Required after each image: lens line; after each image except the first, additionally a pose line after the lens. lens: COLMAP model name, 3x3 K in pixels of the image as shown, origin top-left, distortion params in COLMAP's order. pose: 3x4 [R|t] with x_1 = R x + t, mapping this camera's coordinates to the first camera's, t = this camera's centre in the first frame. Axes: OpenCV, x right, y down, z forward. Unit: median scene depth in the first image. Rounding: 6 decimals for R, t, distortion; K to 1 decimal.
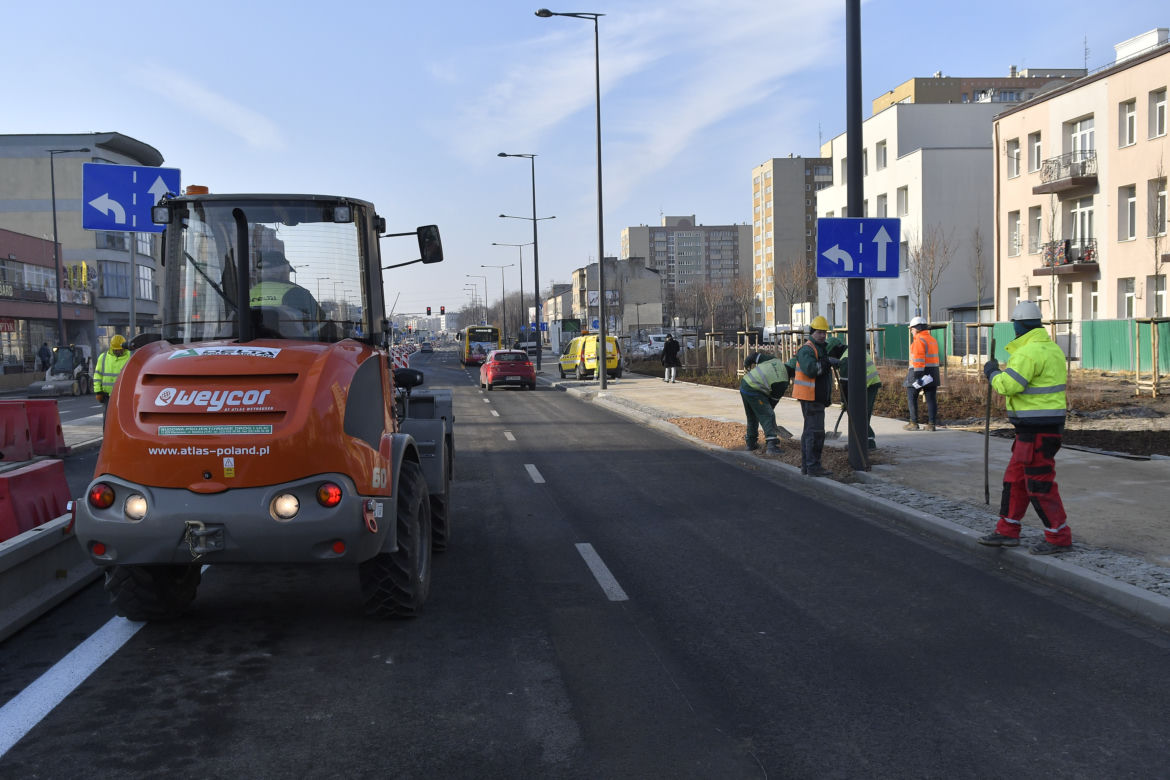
lens RADIAL K [[915.1, 0, 585.0], [0, 915.1, 390.0], [0, 0, 1]] dist [-0.001365, -0.002051]
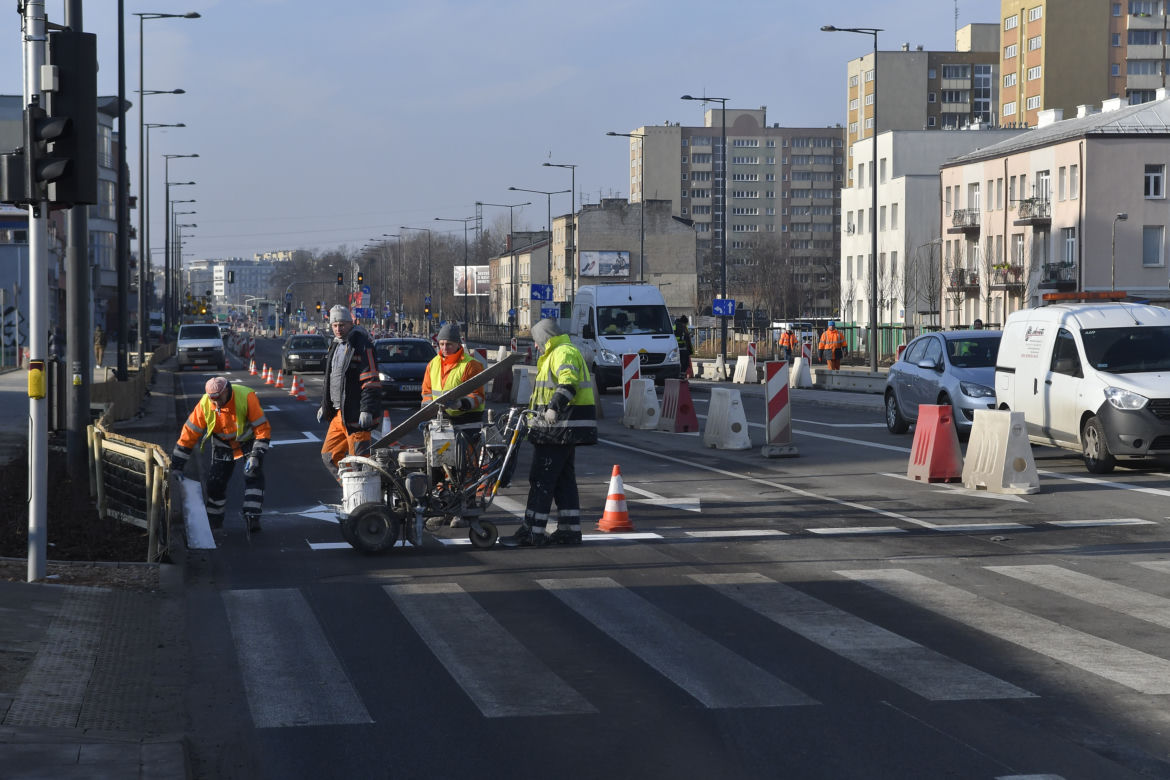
lens RADIAL K [[2339.3, 0, 585.0], [0, 2339.3, 390.0], [0, 0, 1]] dist [0.272679, -0.217156]
pose [[0.999224, 0.025978, 0.029608, -0.038962], [-0.025110, 0.999255, -0.029319, 0.034342], [-0.030348, 0.028553, 0.999131, -0.613077]]
